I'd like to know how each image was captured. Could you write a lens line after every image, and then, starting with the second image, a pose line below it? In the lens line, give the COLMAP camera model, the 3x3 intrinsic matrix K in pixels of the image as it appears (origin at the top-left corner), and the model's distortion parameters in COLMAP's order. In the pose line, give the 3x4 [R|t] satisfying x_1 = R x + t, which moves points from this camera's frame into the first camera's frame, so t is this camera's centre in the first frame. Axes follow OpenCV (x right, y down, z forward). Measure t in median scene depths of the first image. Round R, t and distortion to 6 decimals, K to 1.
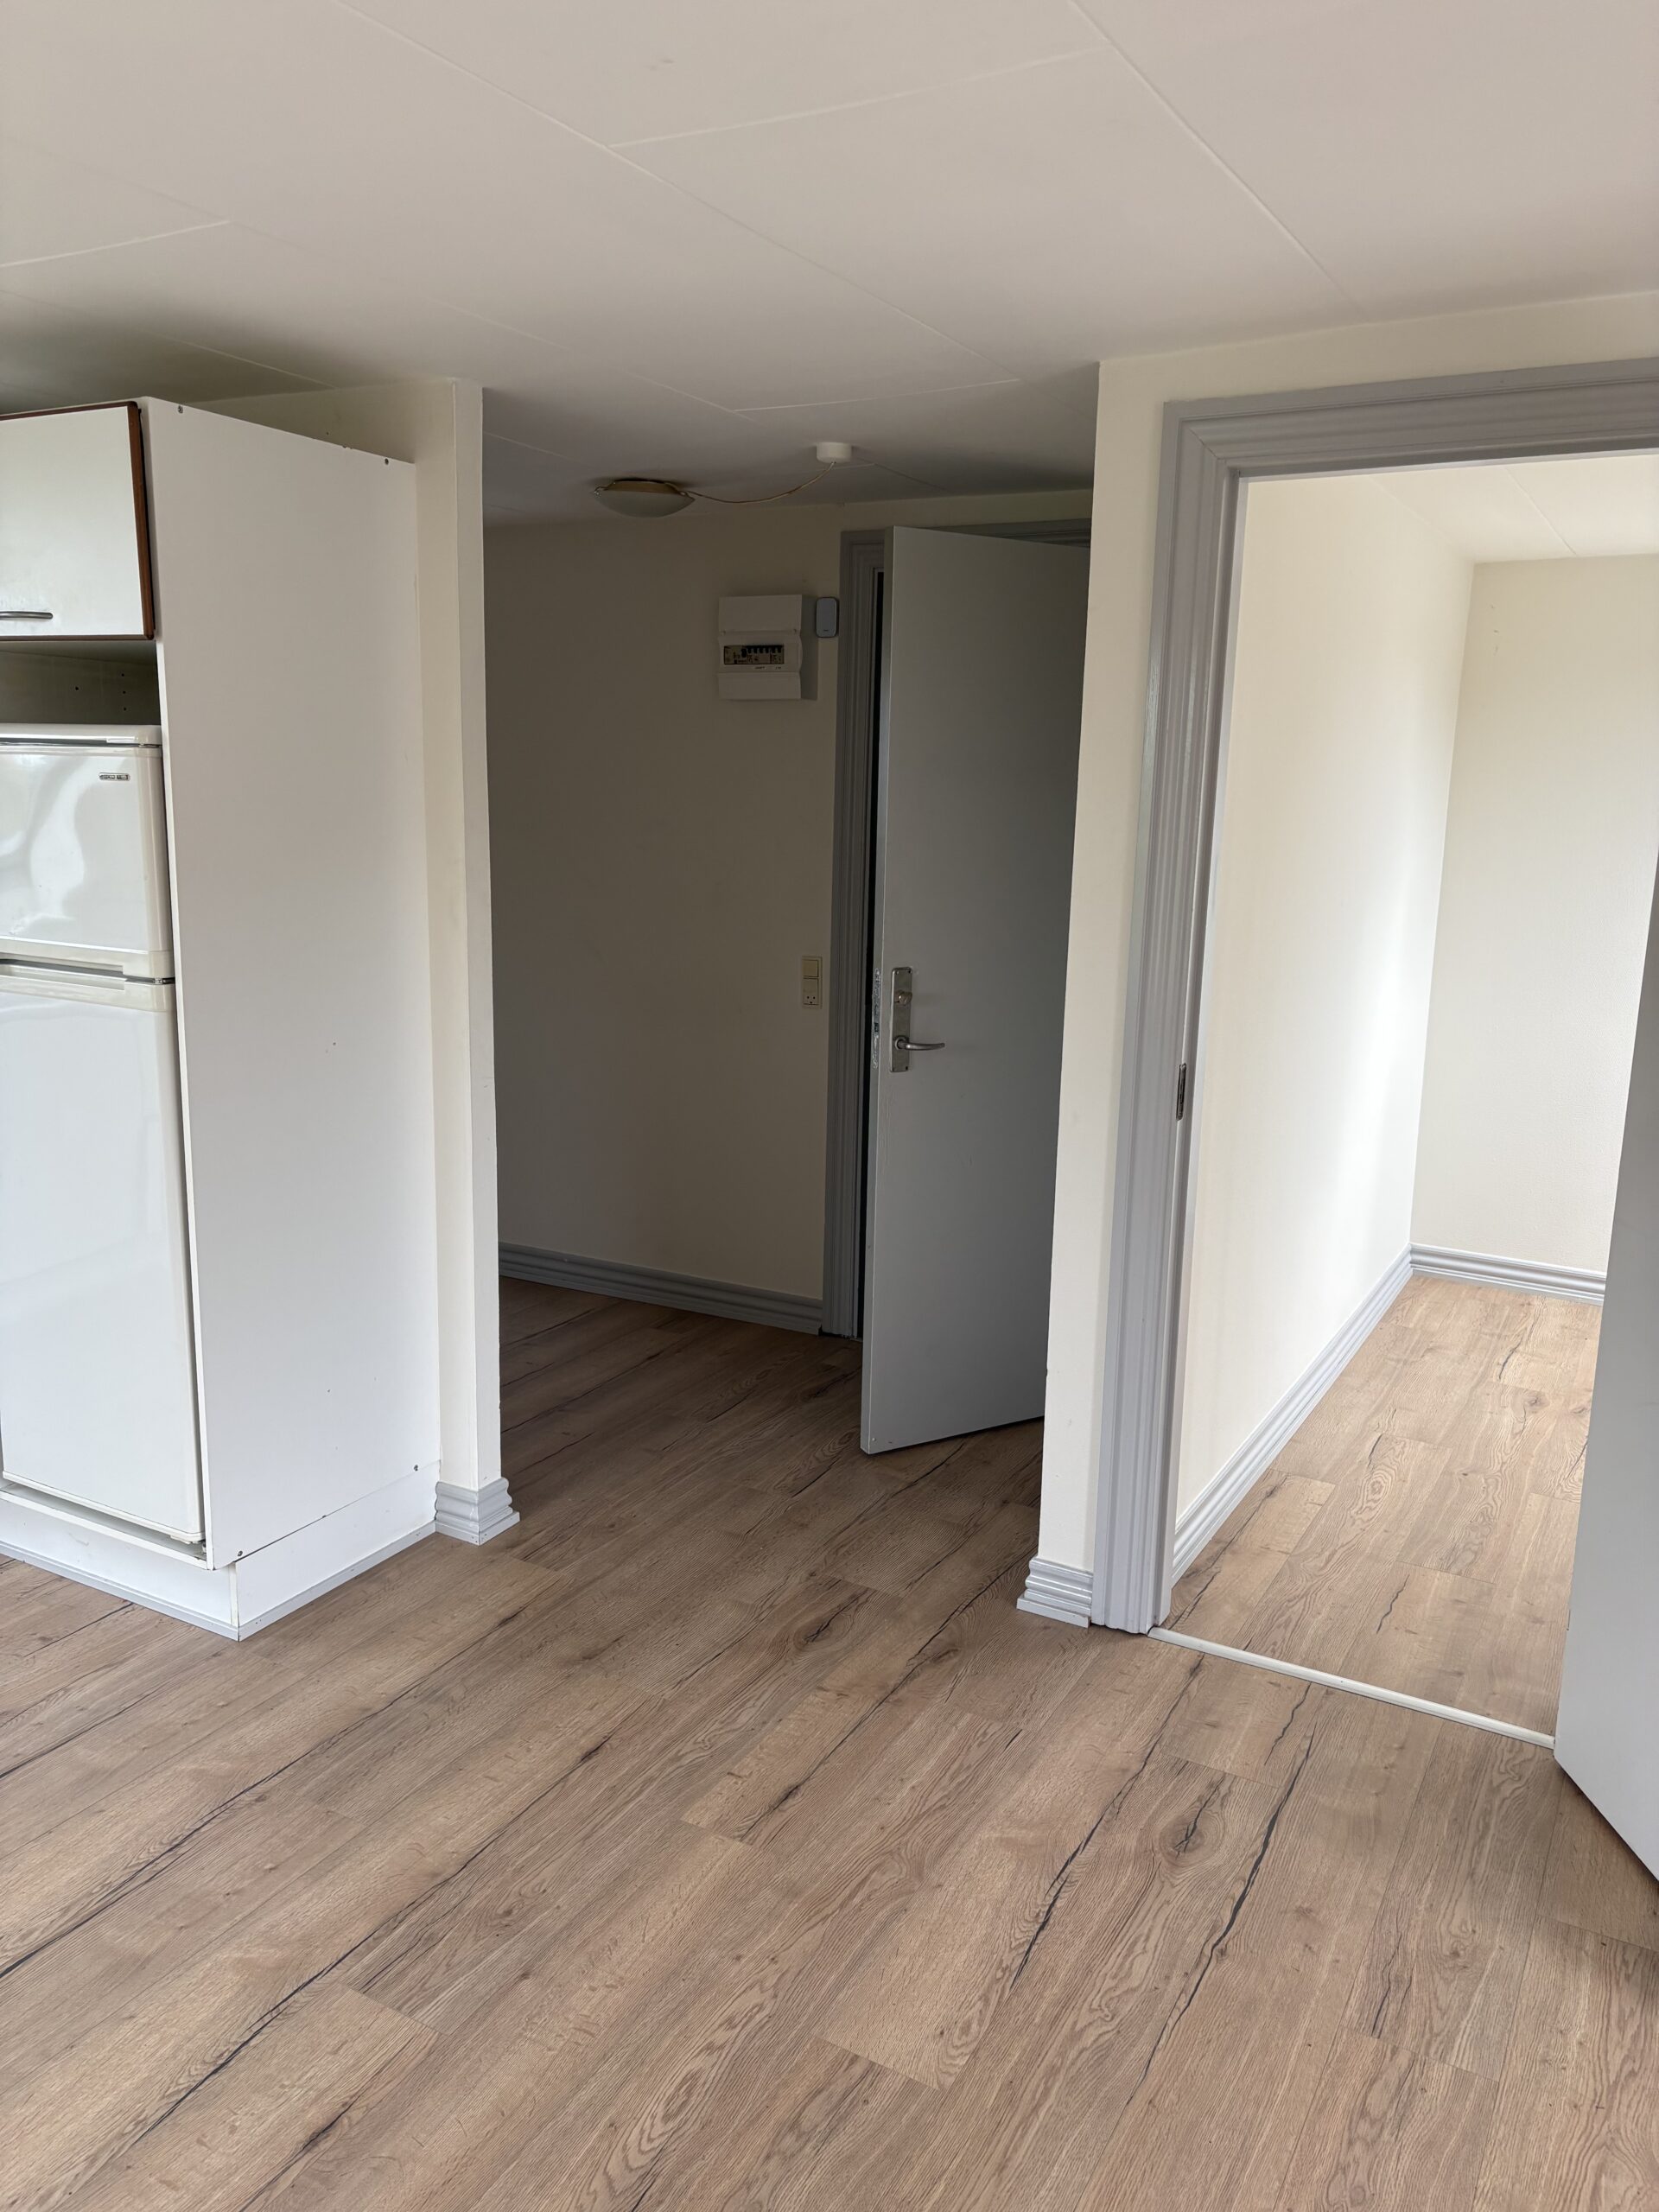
lens RADIAL K [[1664.6, 0, 833.0], [0, 1664.6, 1103.8], [0, 0, 1]] dist [0.043989, -0.053479]
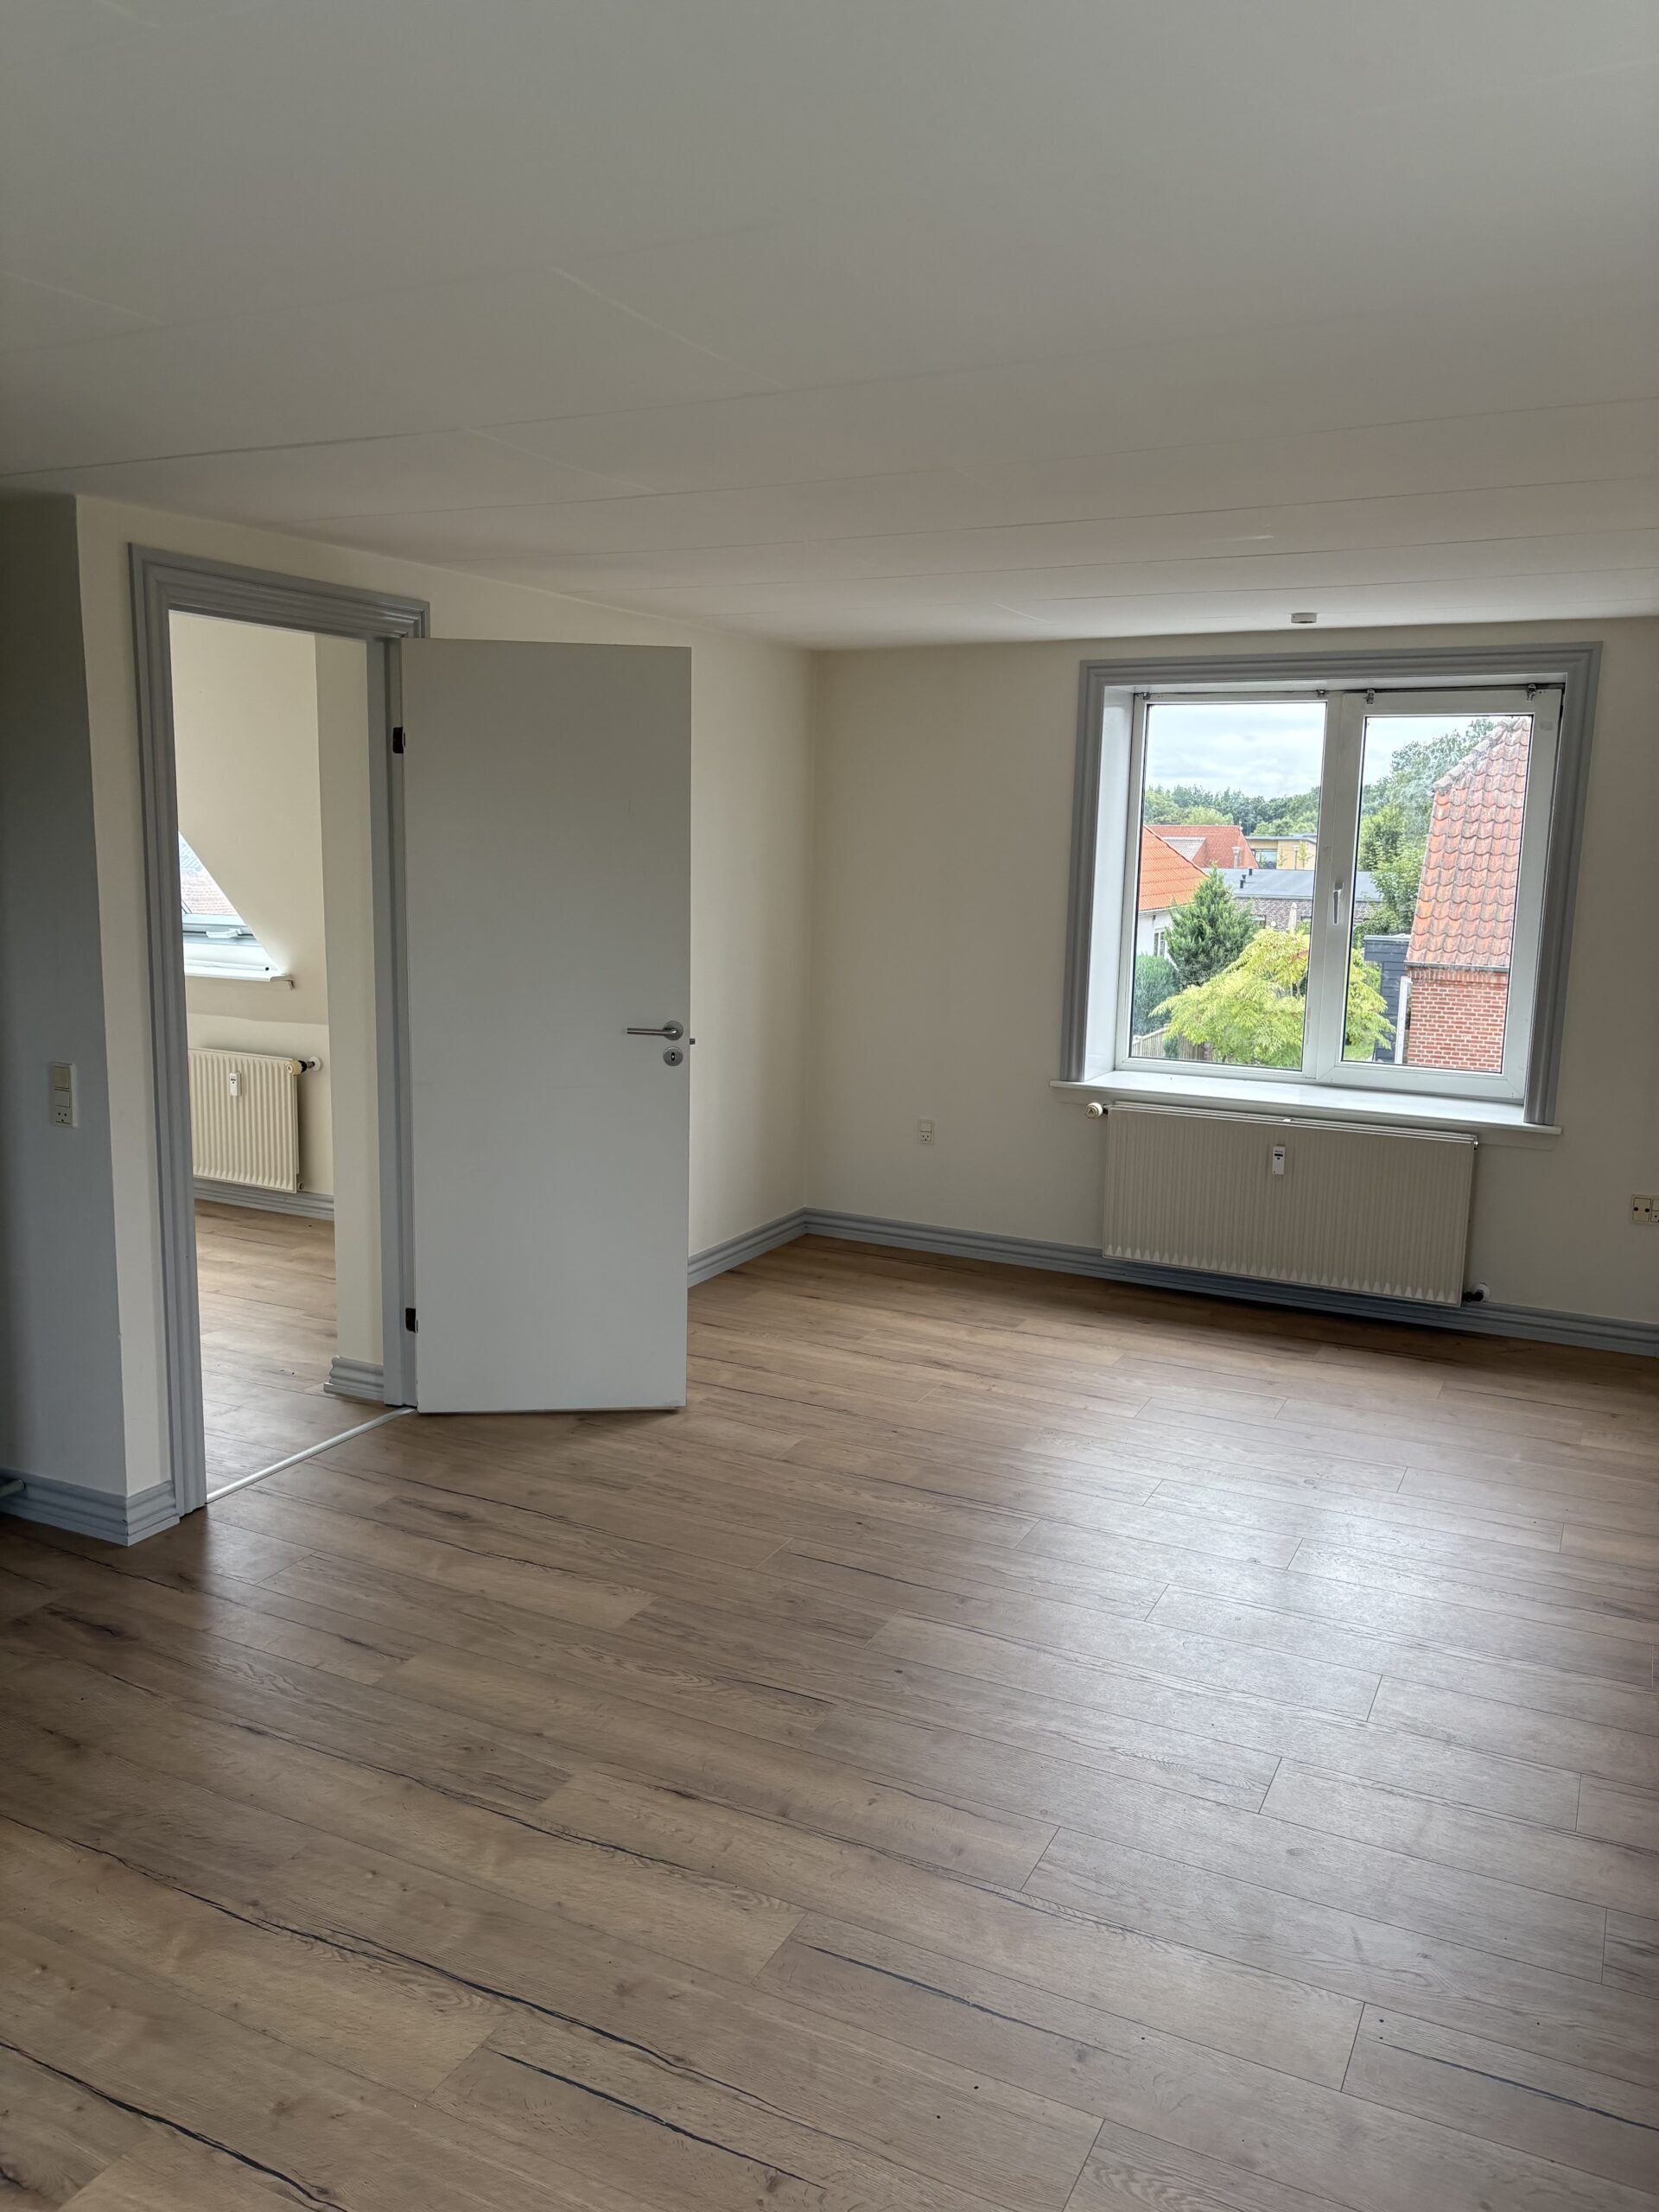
lens RADIAL K [[1664.6, 0, 814.2], [0, 1664.6, 1088.6], [0, 0, 1]] dist [0.043989, -0.053479]
pose [[-0.030108, -0.183014, 0.982649, -1.069215], [0.177118, 0.966561, 0.185445, -0.147347], [-0.983729, 0.179628, 0.003314, 0.512440]]
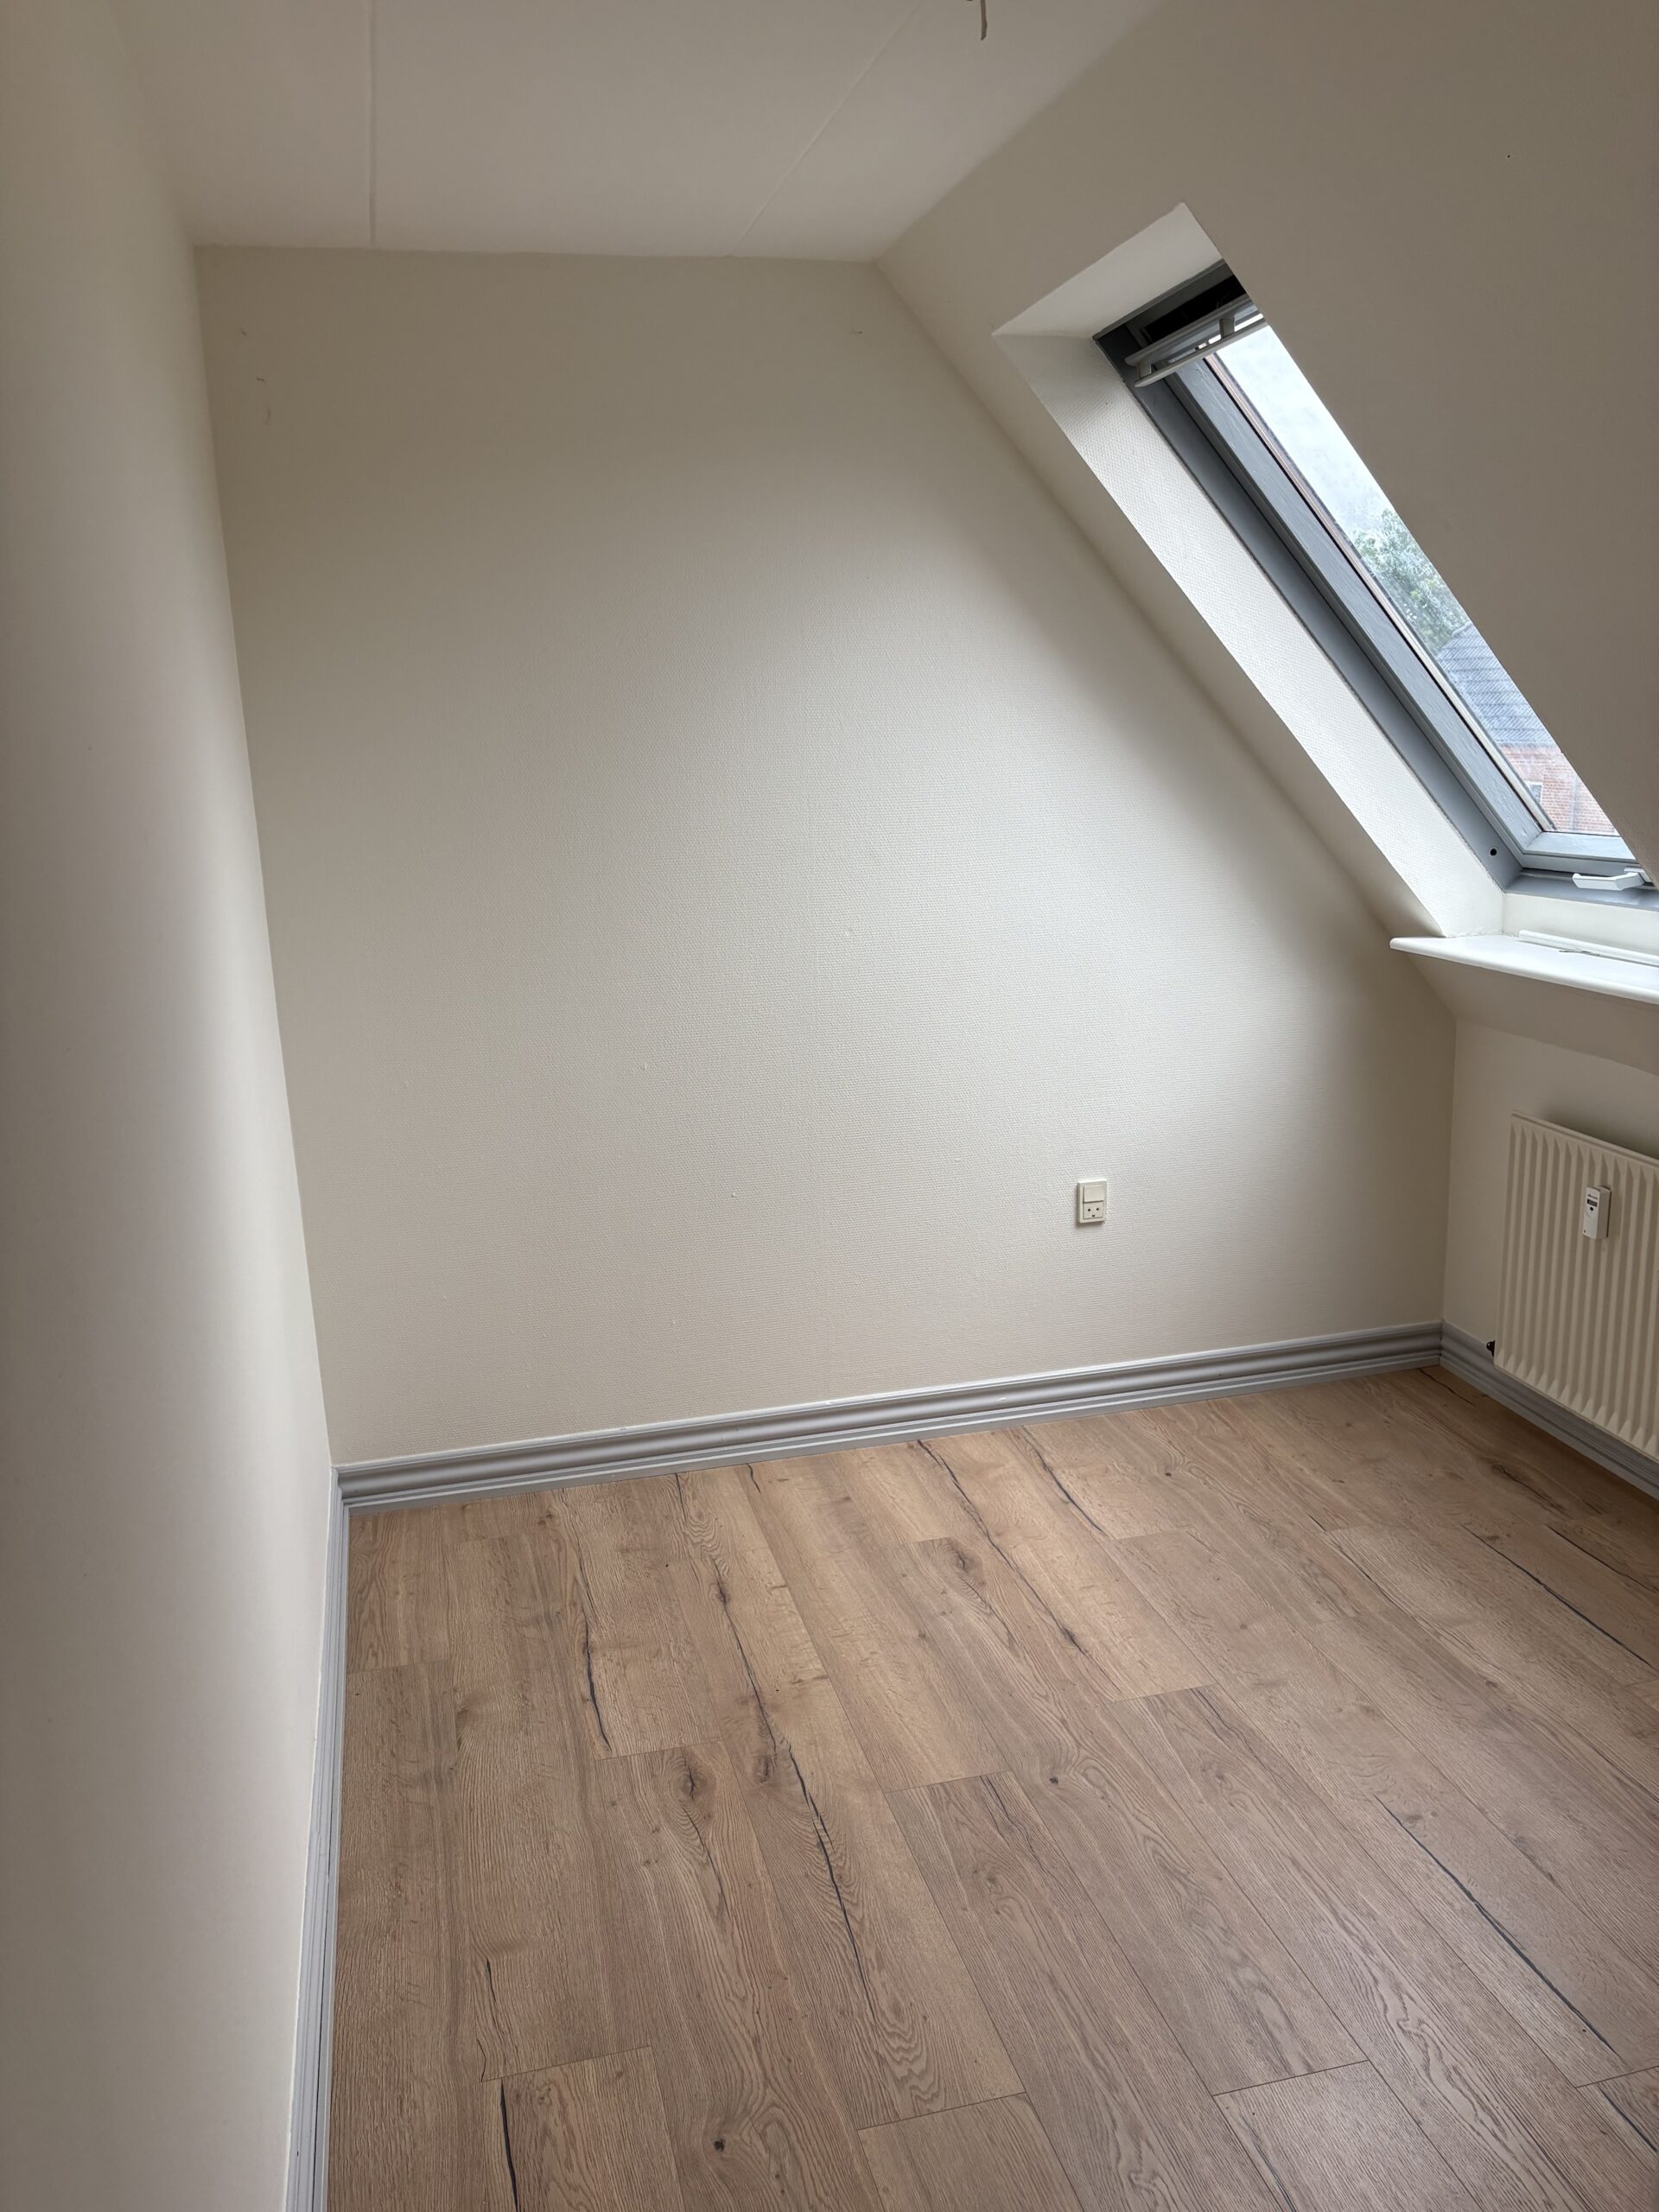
lens RADIAL K [[1664.6, 0, 833.2], [0, 1664.6, 1108.5], [0, 0, 1]] dist [0.043989, -0.053479]
pose [[0.722722, -0.199696, 0.661661, 0.208661], [0.181828, 0.978561, 0.096732, -0.119281], [-0.666792, 0.050398, 0.743537, 0.842461]]
